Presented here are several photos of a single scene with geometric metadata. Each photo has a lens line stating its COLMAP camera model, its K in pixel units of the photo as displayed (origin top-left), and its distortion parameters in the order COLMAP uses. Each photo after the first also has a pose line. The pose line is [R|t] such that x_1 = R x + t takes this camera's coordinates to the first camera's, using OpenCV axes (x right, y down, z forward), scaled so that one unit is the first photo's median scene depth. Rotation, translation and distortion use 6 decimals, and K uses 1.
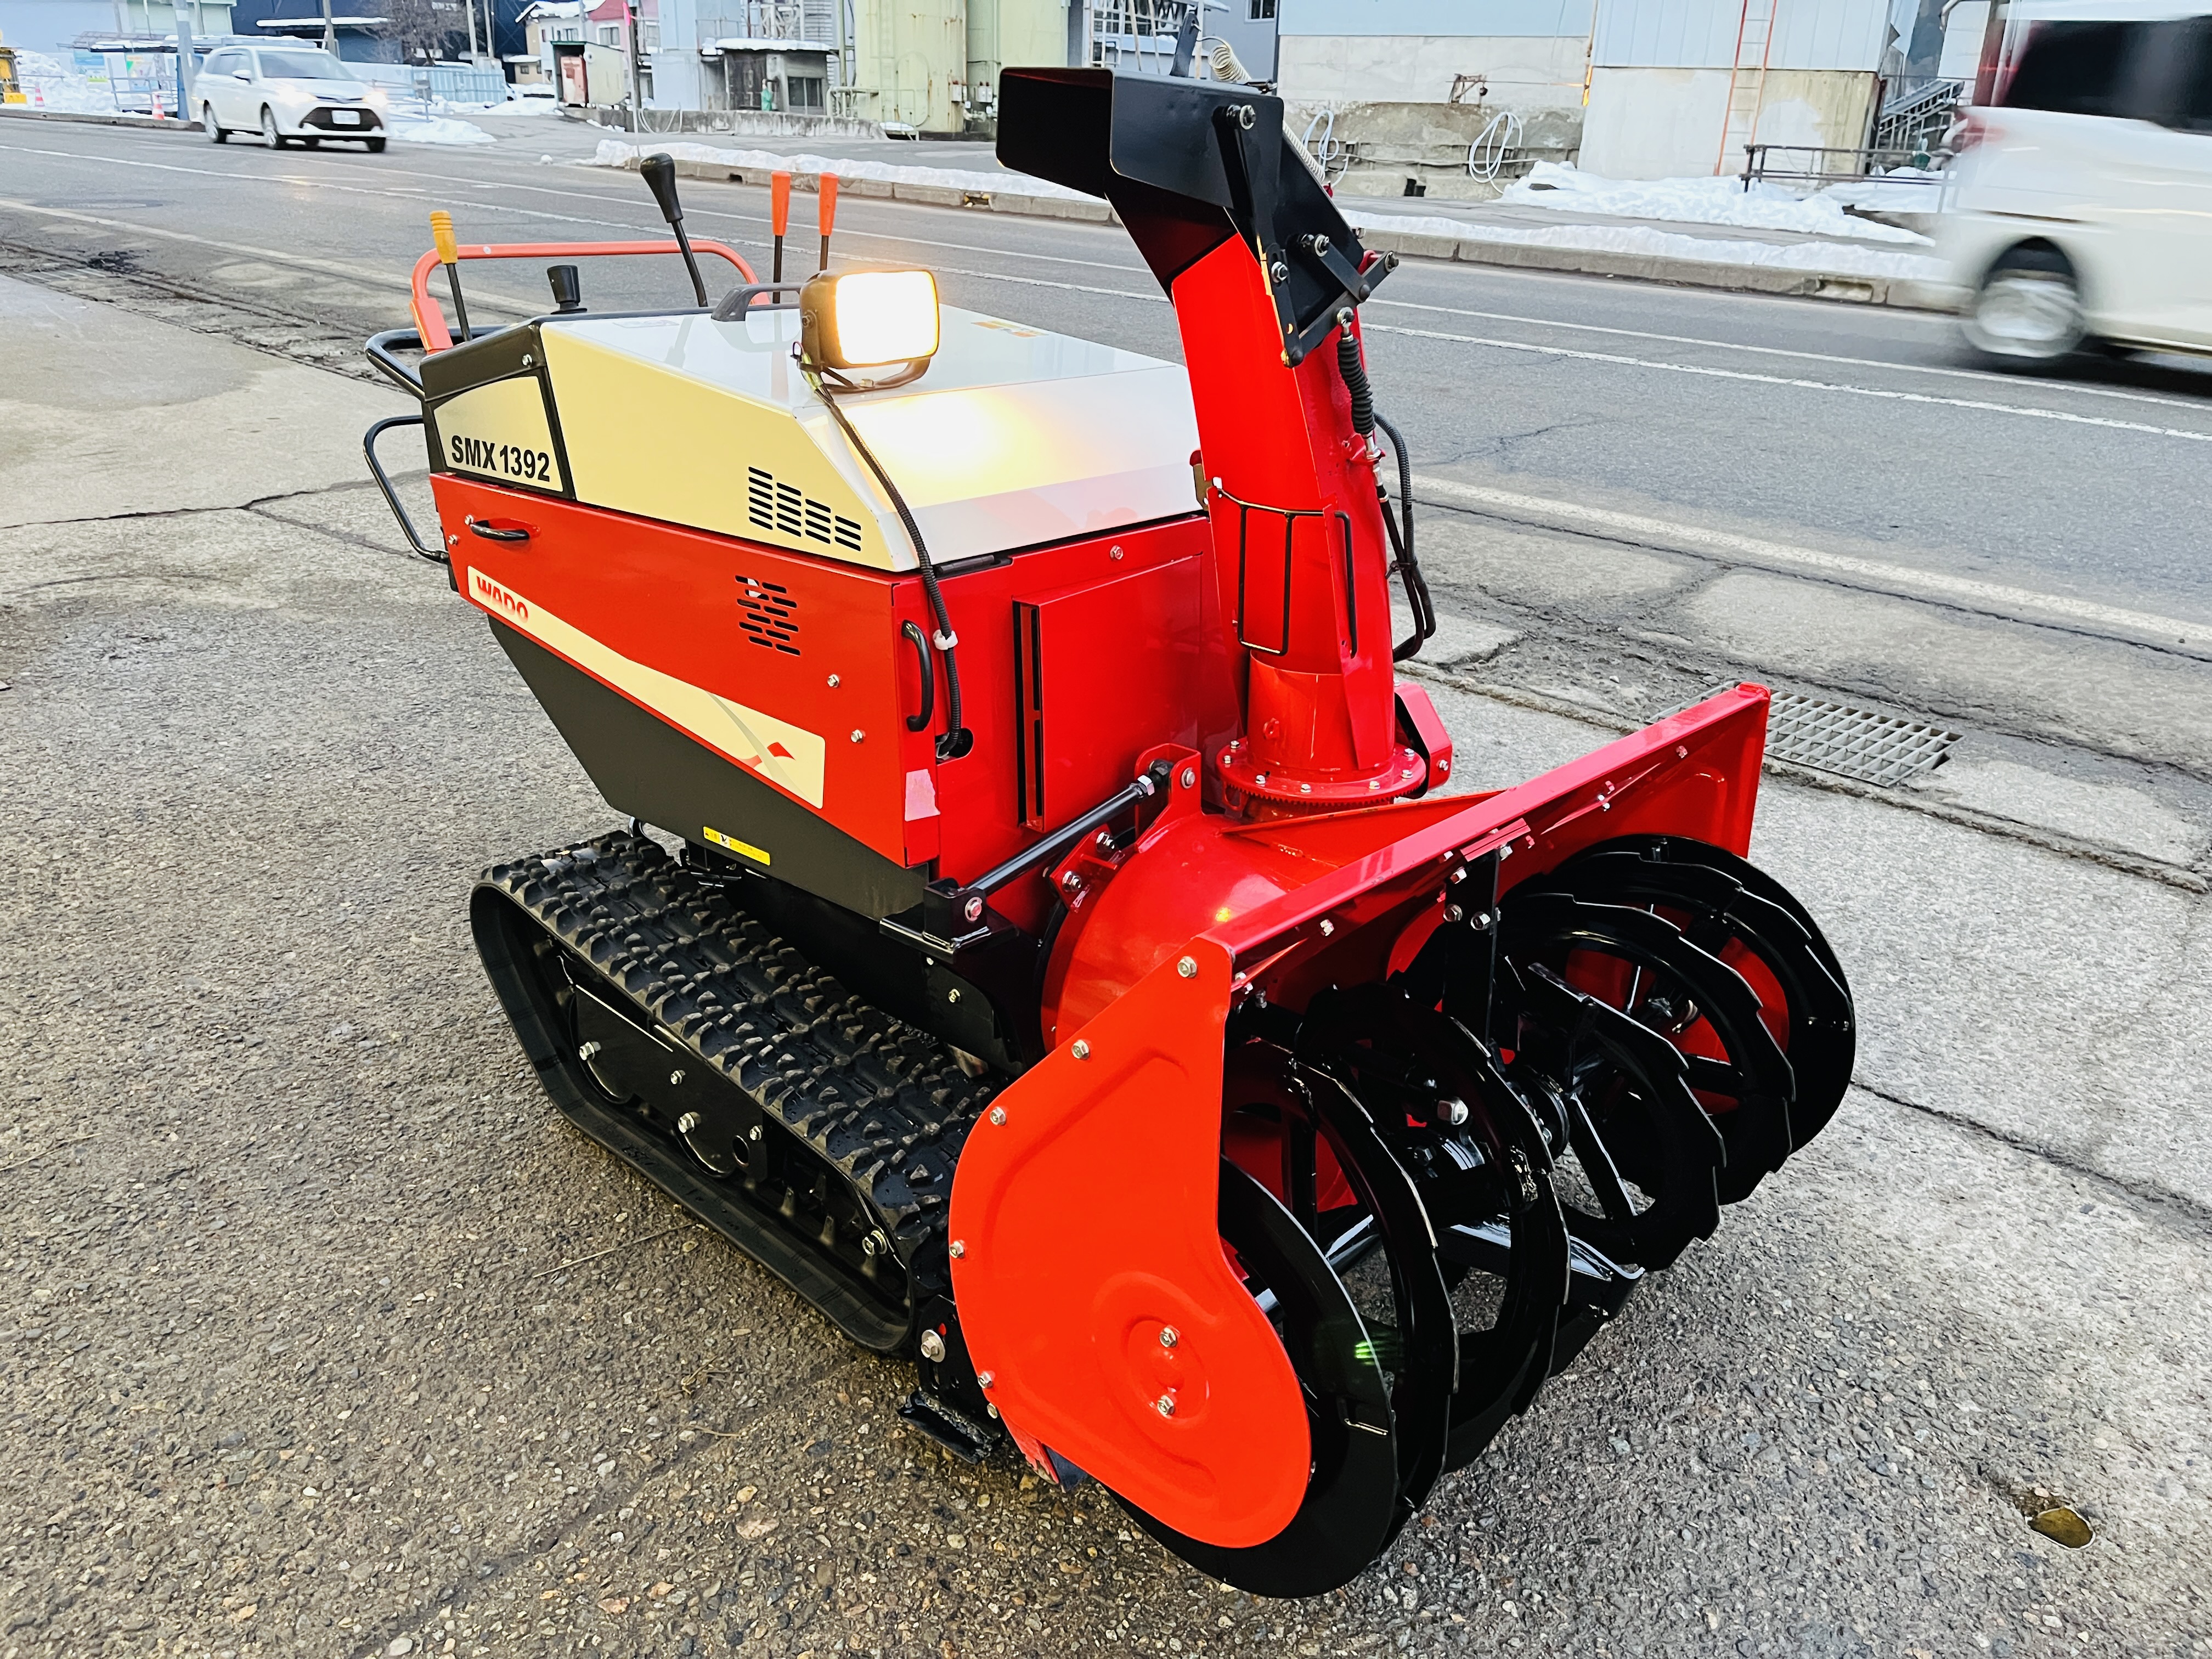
lens RADIAL K [[1681.7, 0, 1118.7], [0, 1681.7, 829.3], [0, 0, 1]] dist [0.024718, -0.008593]
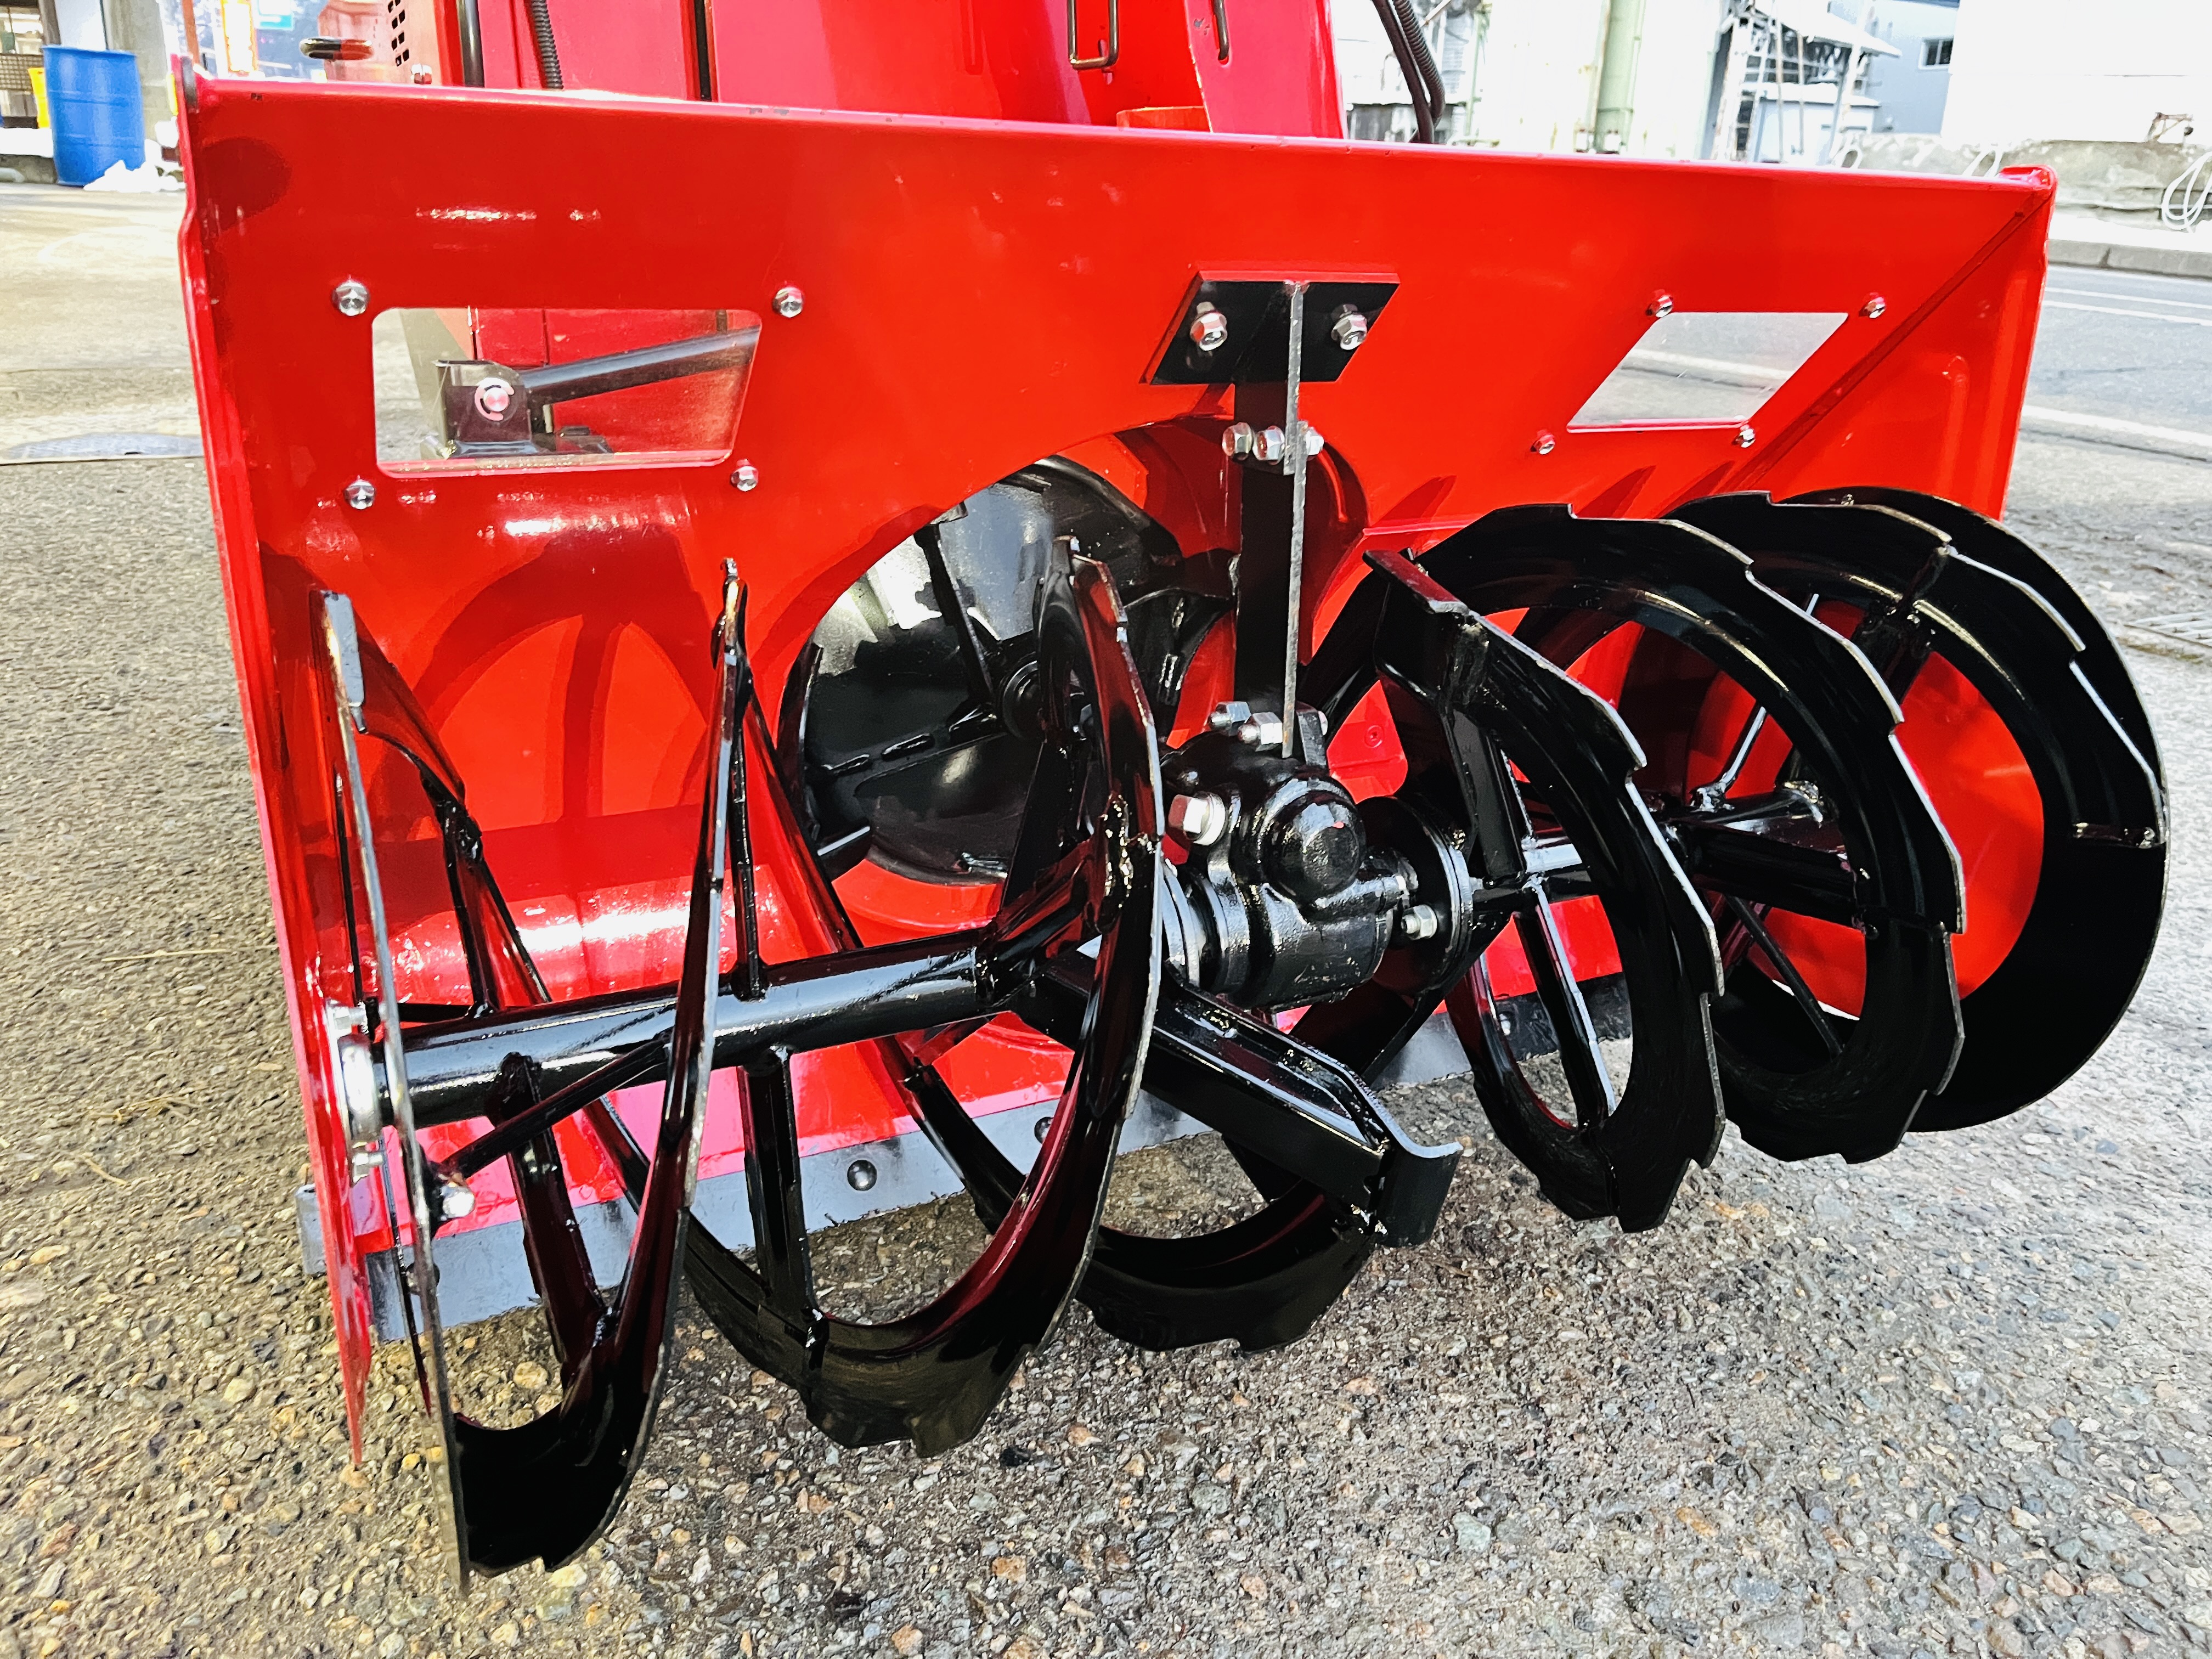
lens RADIAL K [[1674.4, 0, 1128.3], [0, 1674.4, 835.7], [0, 0, 1]] dist [0.063733, -0.107760]
pose [[0.940733, 0.119642, -0.317343, 0.276994], [-0.131062, 0.991264, -0.014800, 0.147046], [0.312800, 0.055515, 0.948195, 0.393080]]
